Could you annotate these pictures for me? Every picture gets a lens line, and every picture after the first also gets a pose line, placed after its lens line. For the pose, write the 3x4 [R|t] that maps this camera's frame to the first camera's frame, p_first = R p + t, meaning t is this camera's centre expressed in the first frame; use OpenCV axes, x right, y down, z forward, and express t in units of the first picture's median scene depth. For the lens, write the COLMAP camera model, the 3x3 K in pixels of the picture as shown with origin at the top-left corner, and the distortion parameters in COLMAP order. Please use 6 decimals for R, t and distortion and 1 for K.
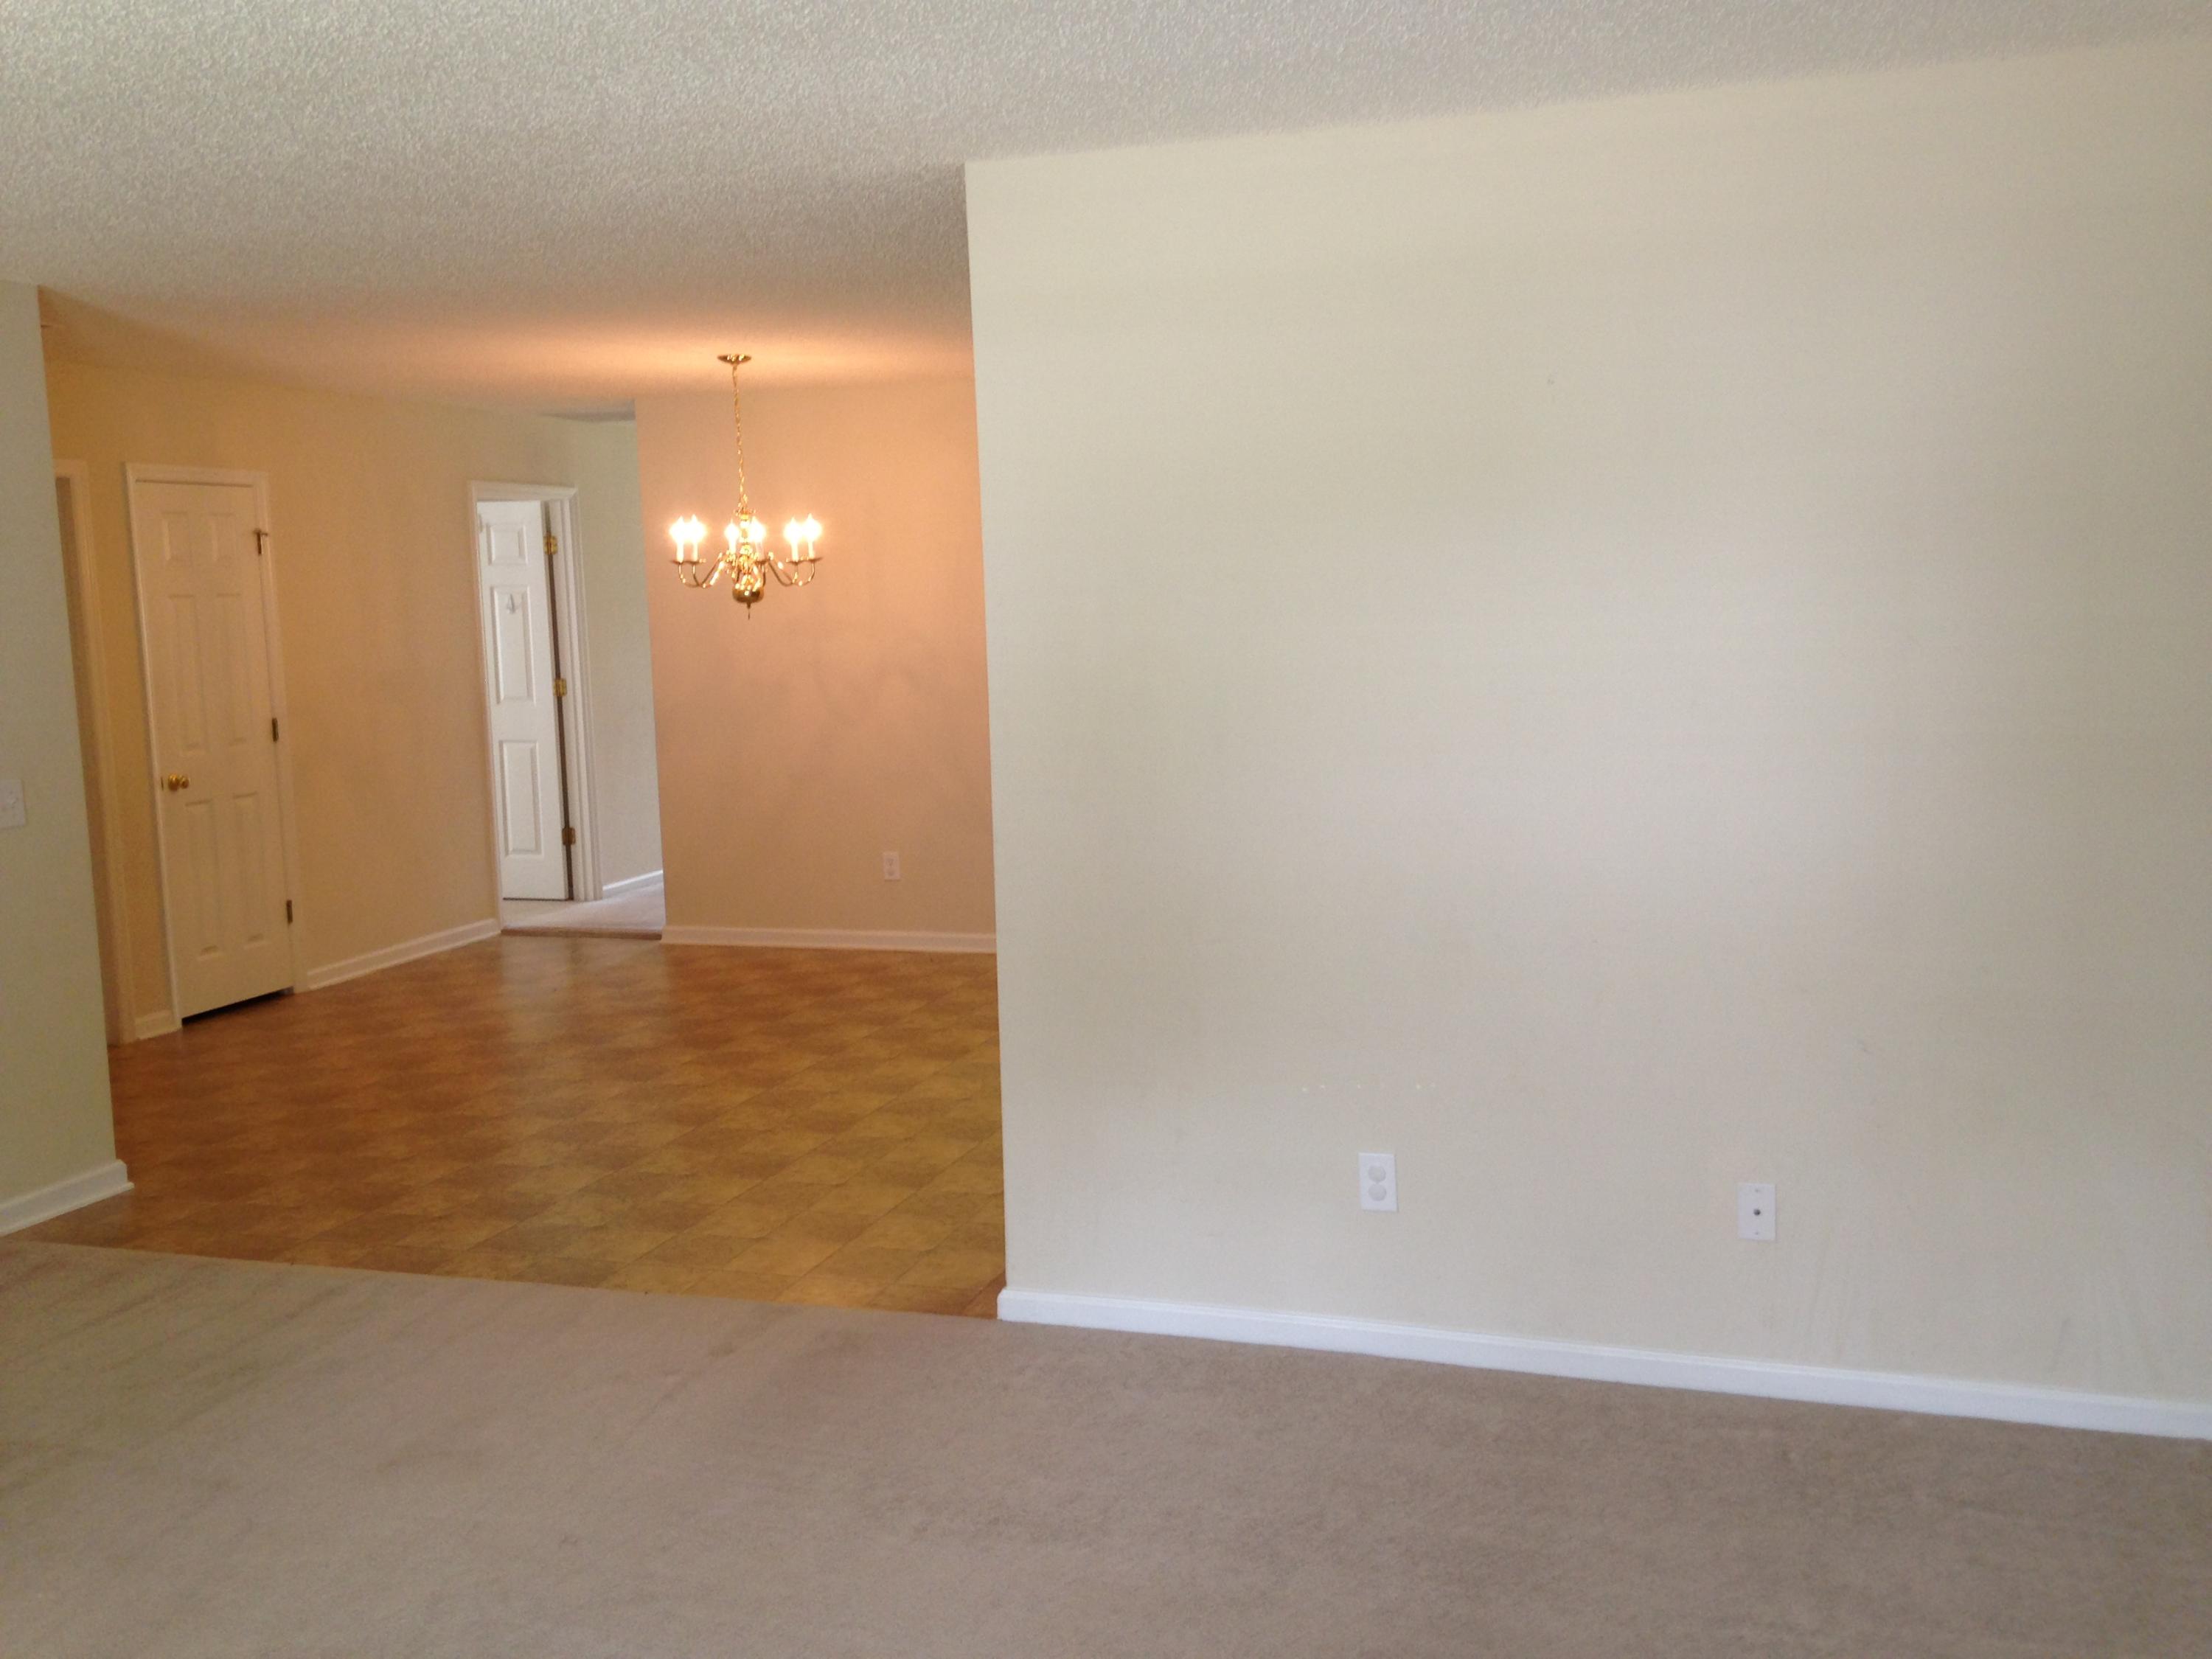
lens RADIAL K [[1991.4, 0, 1080.5], [0, 1991.4, 803.3], [0, 0, 1]] dist [0.123383, 0.000000]
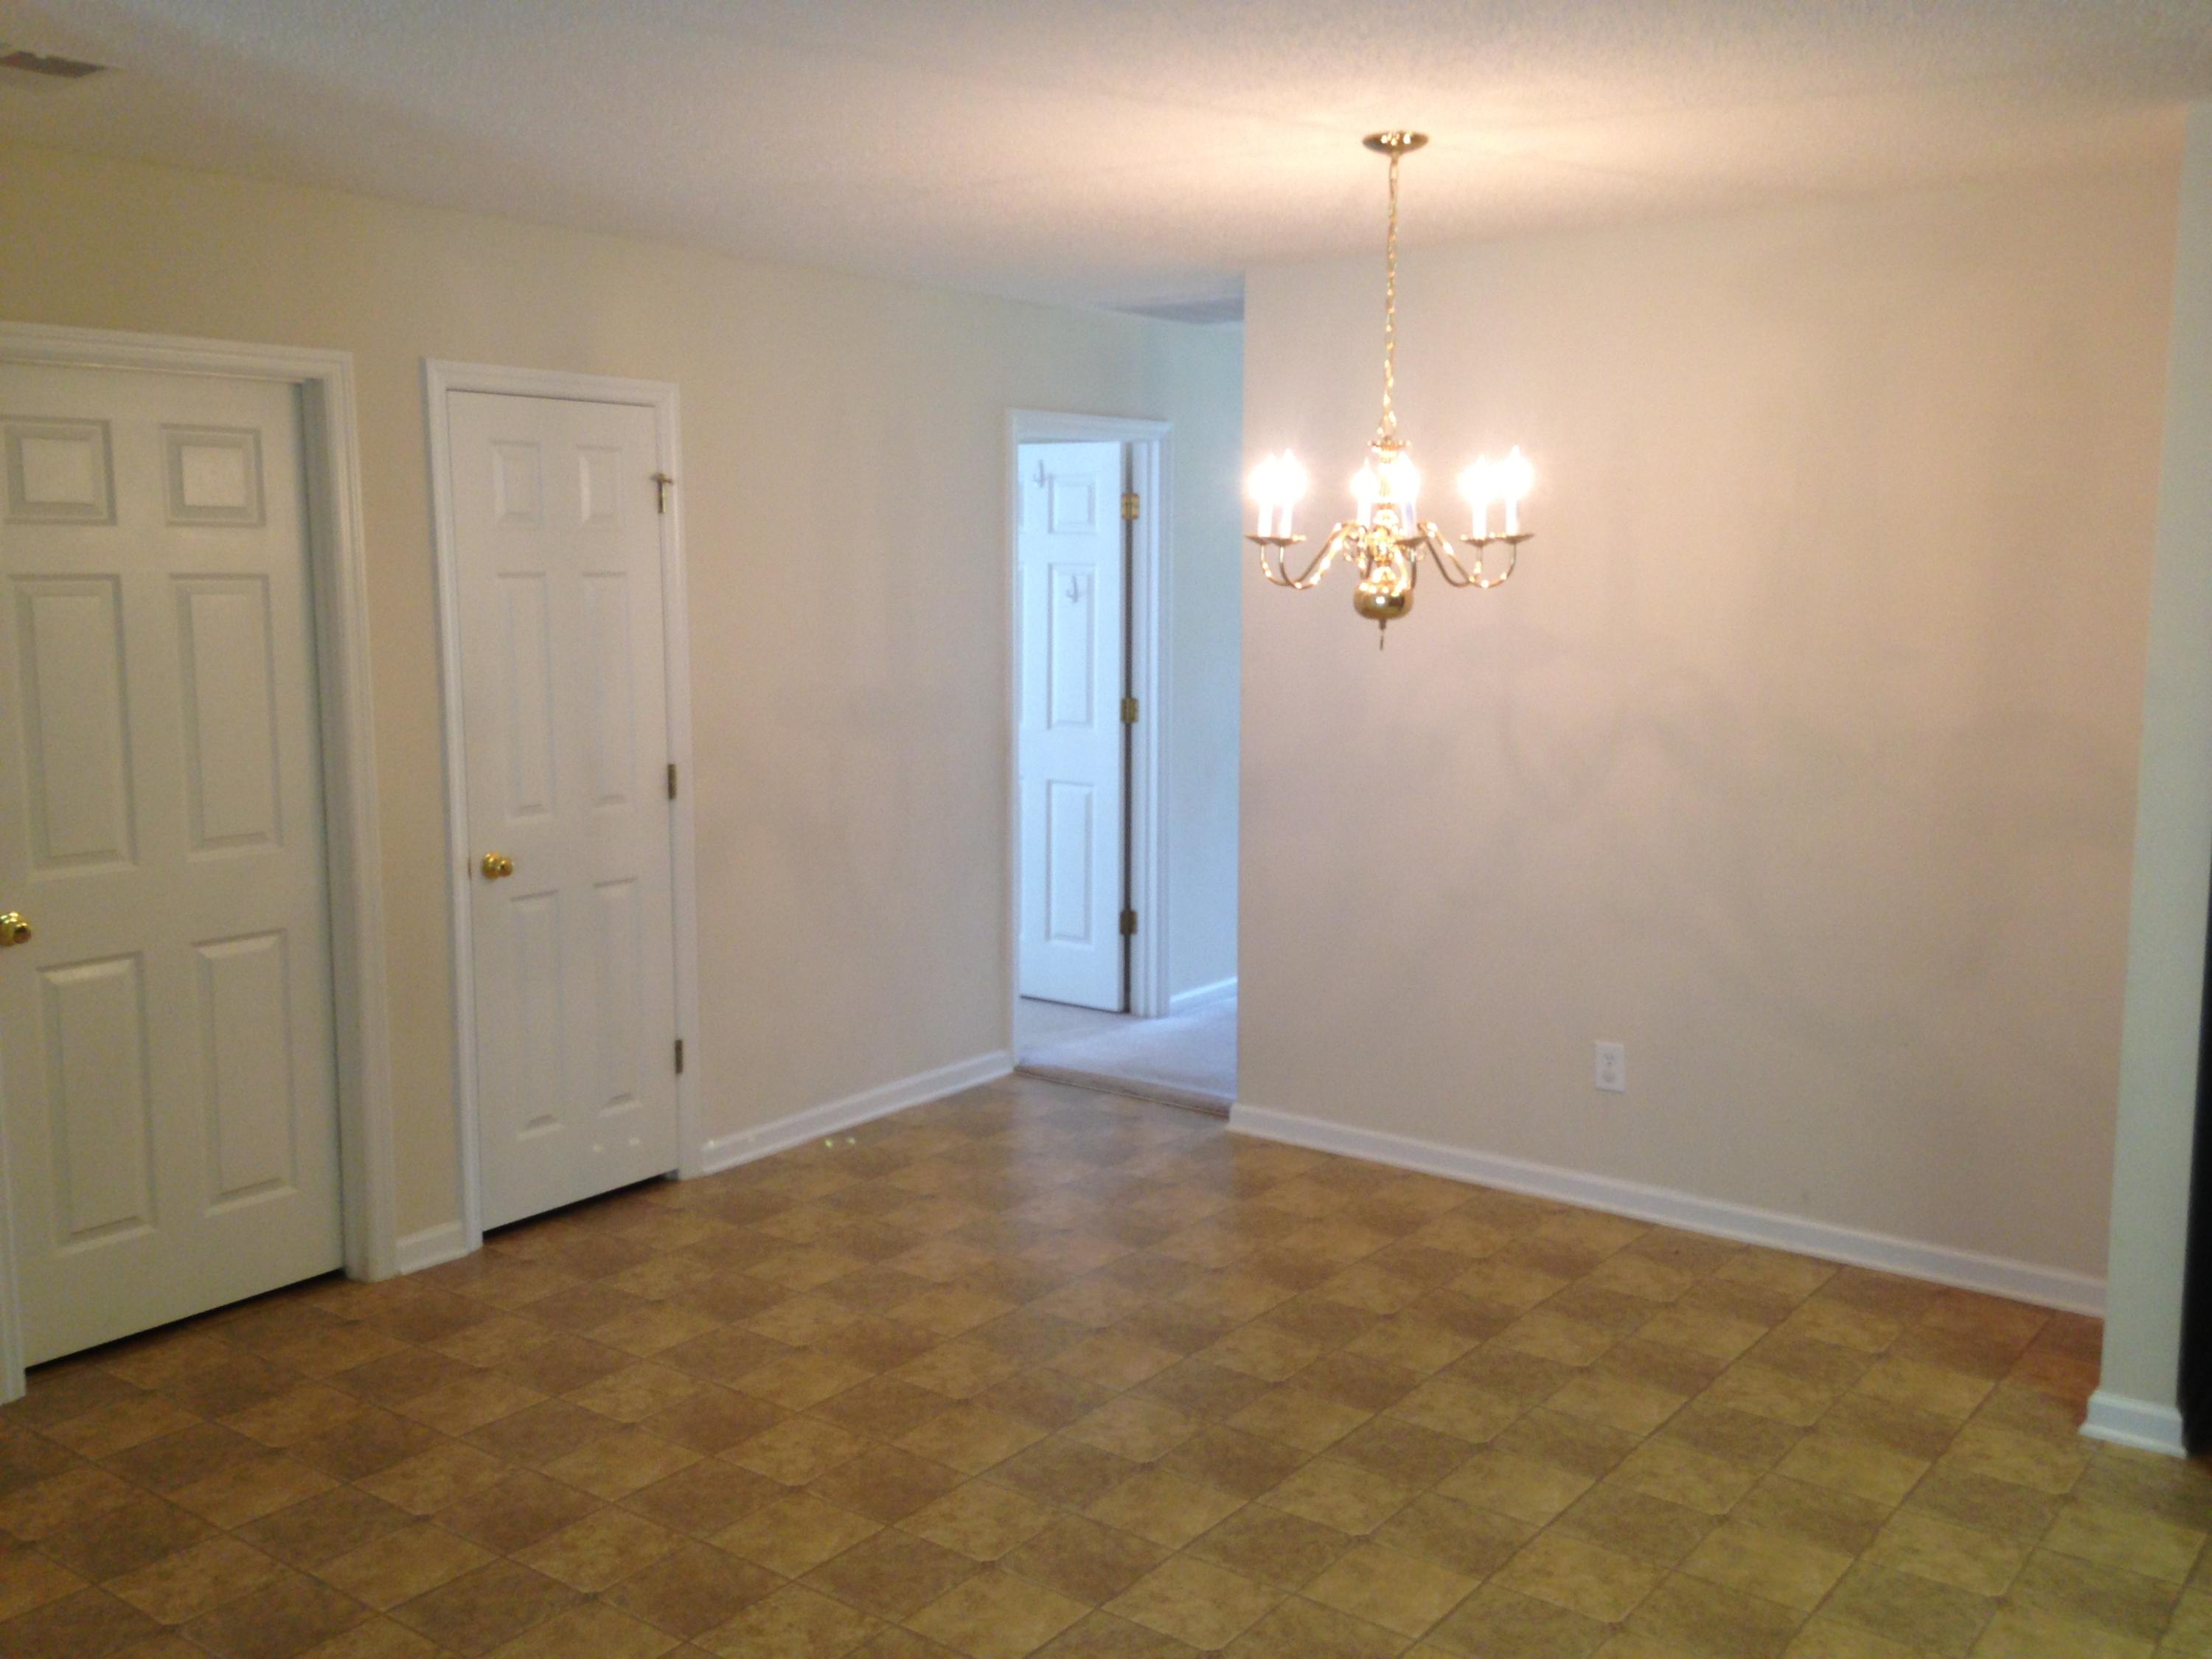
lens RADIAL K [[1991.4, 0, 1099.4], [0, 1991.4, 842.7], [0, 0, 1]] dist [0.123383, 0.000000]
pose [[0.945620, 0.074627, -0.316595, -0.059878], [-0.063266, 0.996935, 0.046028, -0.055732], [0.319060, -0.023495, 0.947443, 0.435943]]
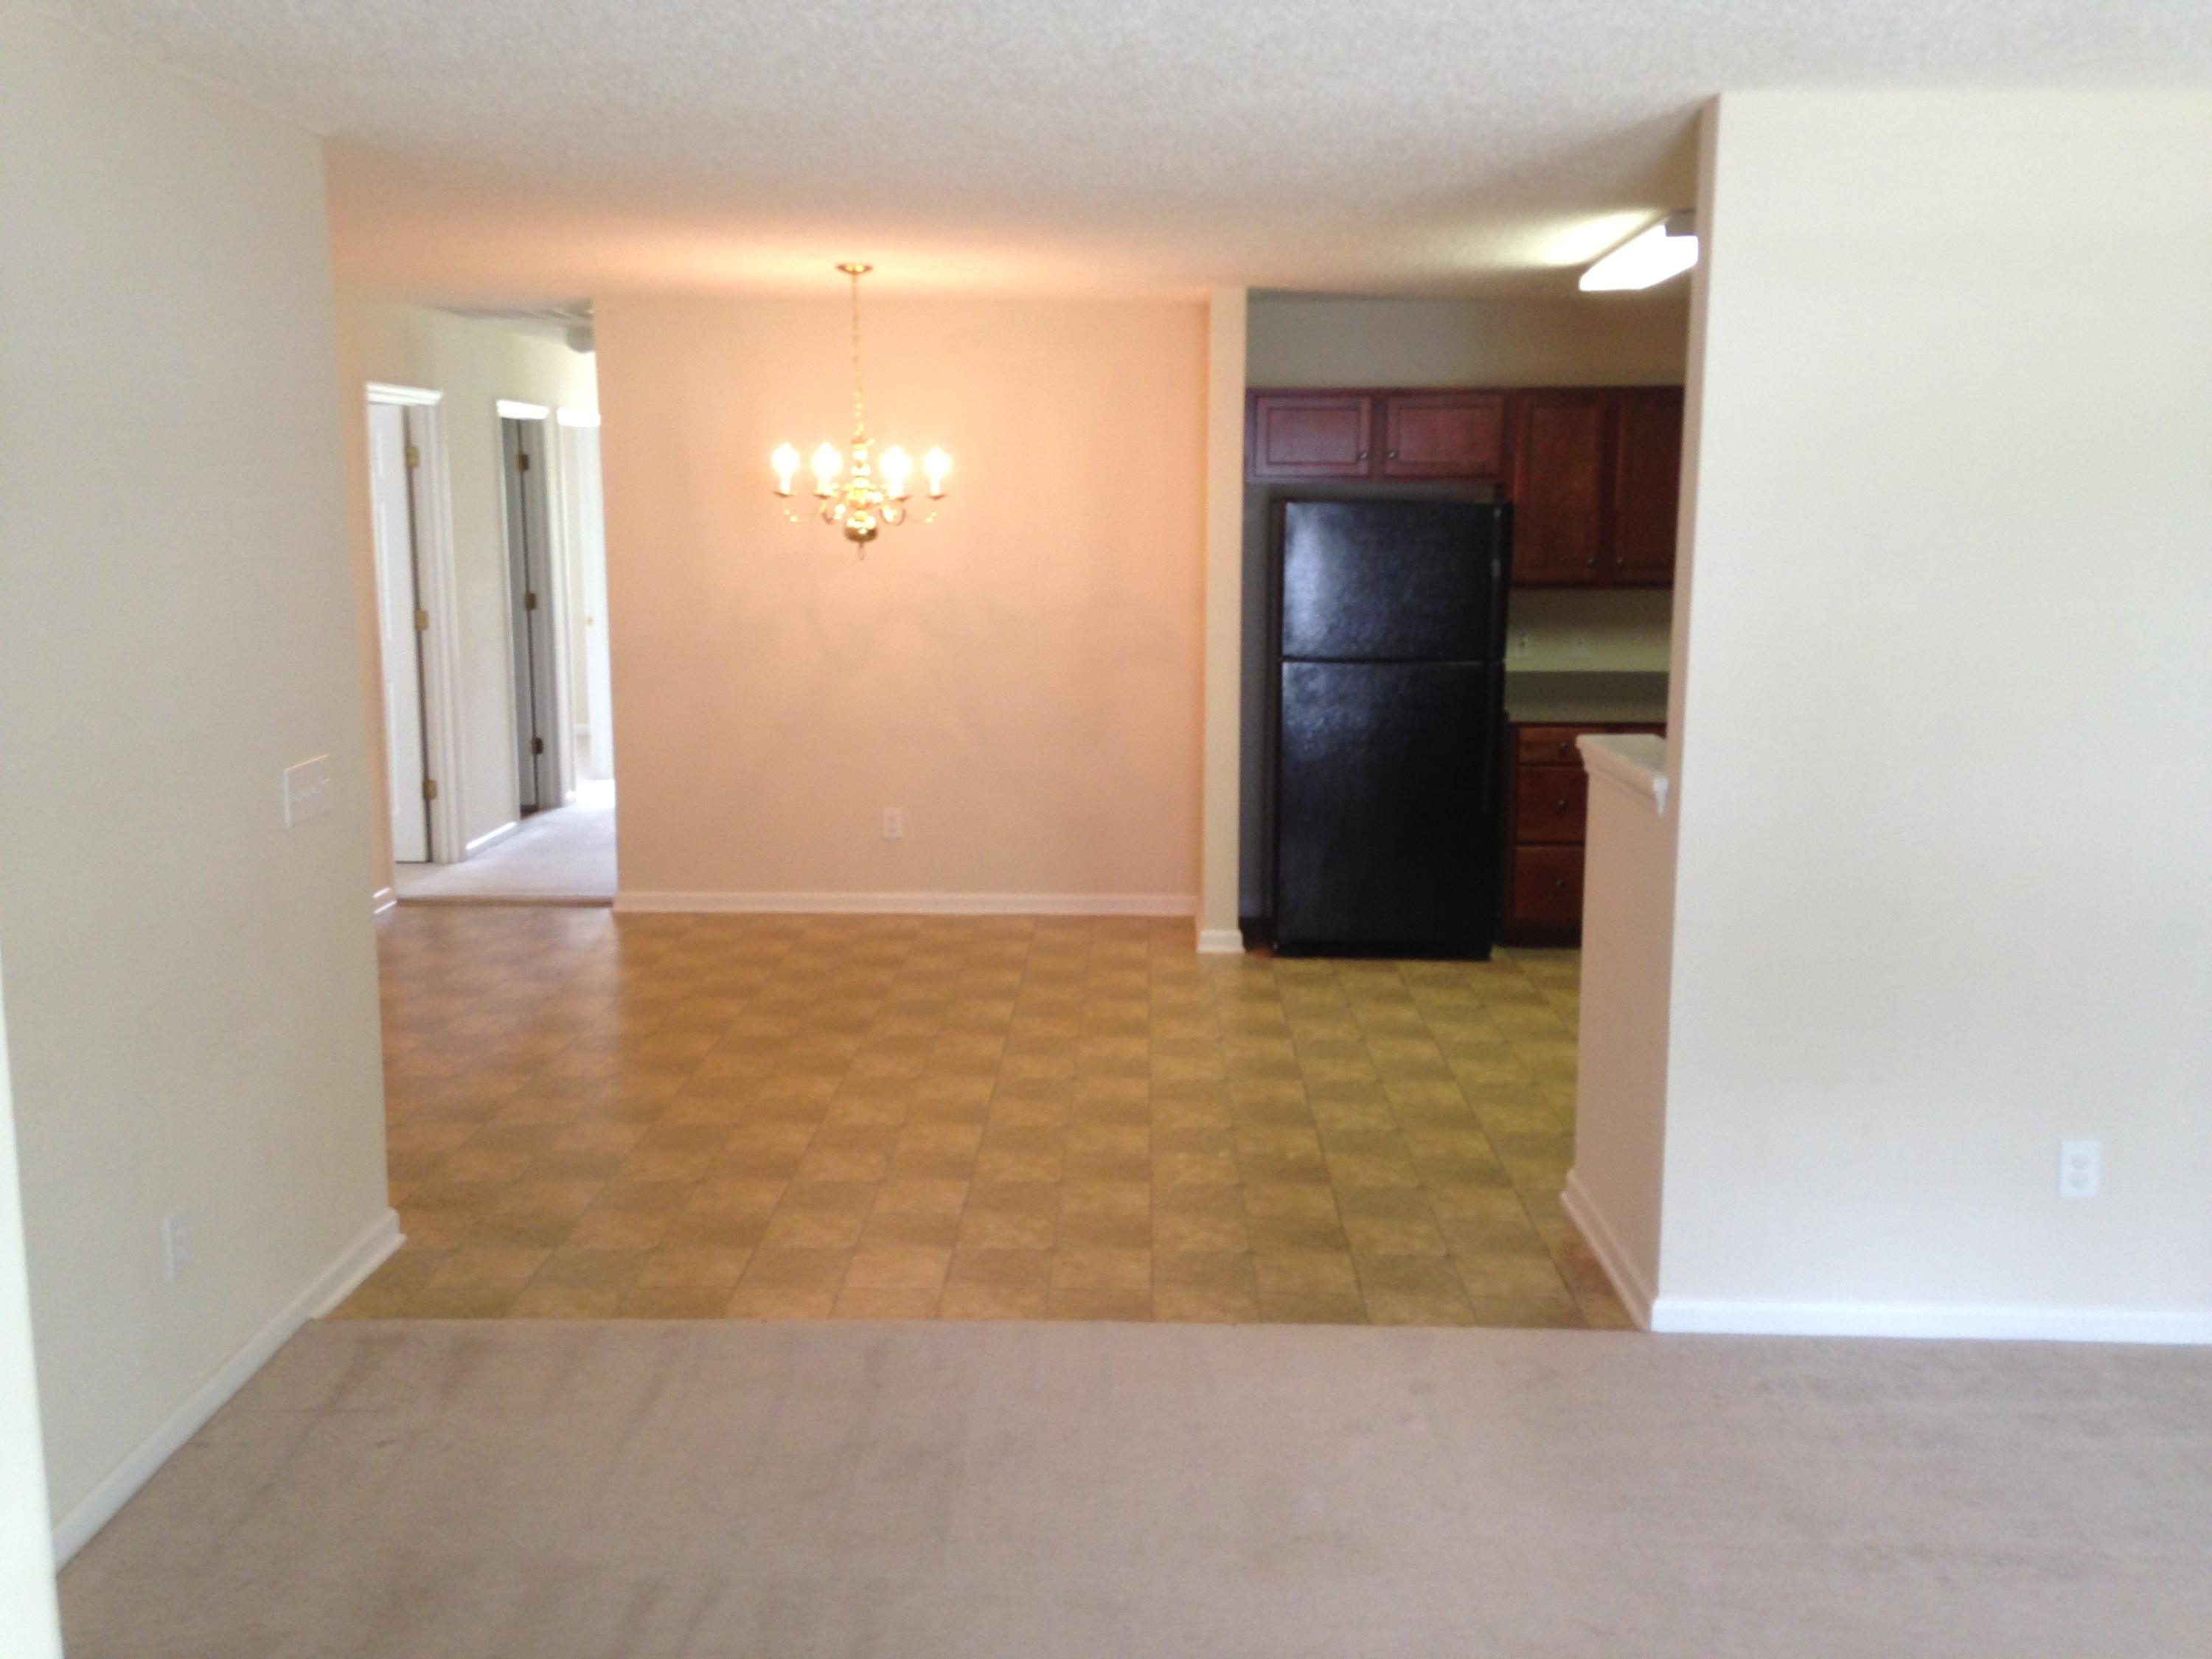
lens RADIAL K [[1991.4, 0, 1081.1], [0, 1991.4, 795.3], [0, 0, 1]] dist [0.123383, 0.000000]
pose [[0.955633, -0.014964, 0.294178, -0.311386], [0.003897, 0.999264, 0.038172, -0.017969], [-0.294533, -0.035332, 0.954988, 0.093956]]
